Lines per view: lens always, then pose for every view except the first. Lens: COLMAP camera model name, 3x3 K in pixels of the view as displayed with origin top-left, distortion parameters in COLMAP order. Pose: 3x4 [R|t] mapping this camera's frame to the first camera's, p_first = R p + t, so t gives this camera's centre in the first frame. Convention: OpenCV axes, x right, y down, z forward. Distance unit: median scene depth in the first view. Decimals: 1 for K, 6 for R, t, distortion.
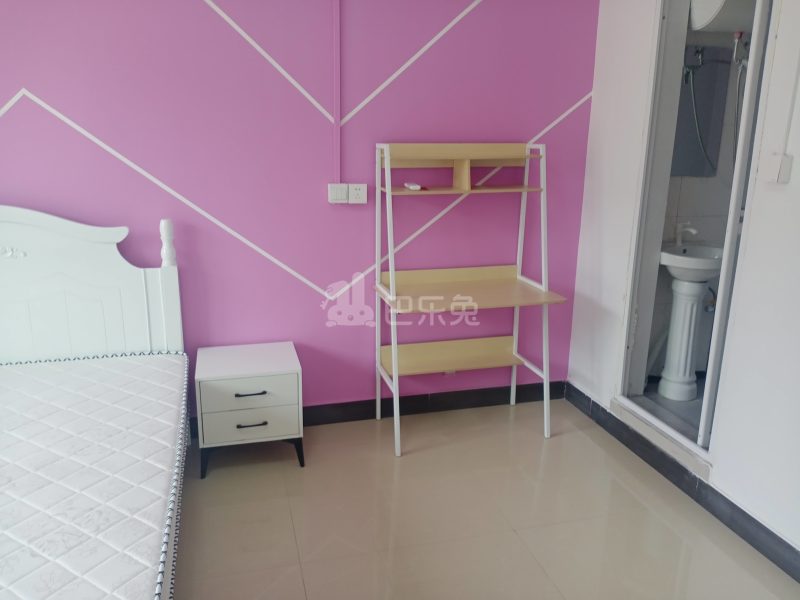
lens RADIAL K [[637.8, 0, 410.0], [0, 637.8, 299.1], [0, 0, 1]] dist [0.049475, -0.113794]
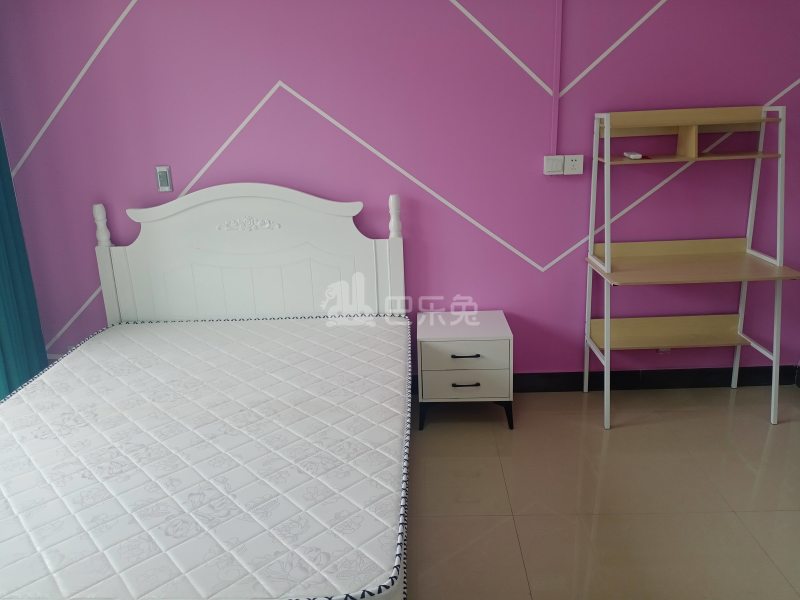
lens RADIAL K [[637.8, 0, 404.7], [0, 637.8, 300.5], [0, 0, 1]] dist [0.049475, -0.113794]
pose [[0.953602, 0.033090, -0.299247, -0.027353], [-0.022705, 0.999015, 0.038115, 0.014837], [0.300213, -0.029553, 0.953414, -0.043073]]
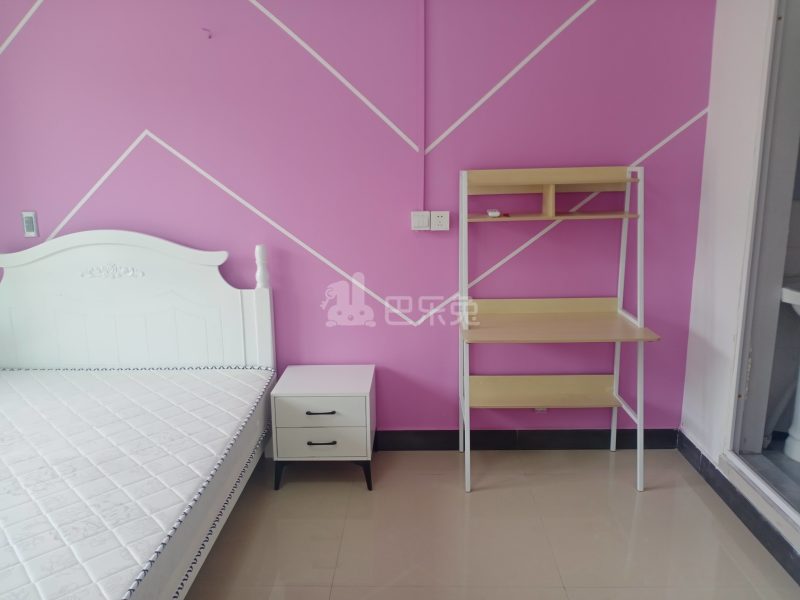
lens RADIAL K [[637.8, 0, 409.4], [0, 637.8, 295.7], [0, 0, 1]] dist [0.049475, -0.113794]
pose [[0.956703, 0.031619, -0.289344, 0.167134], [-0.045331, 0.998138, -0.040811, -0.005301], [0.287515, 0.052160, 0.956355, 0.037571]]
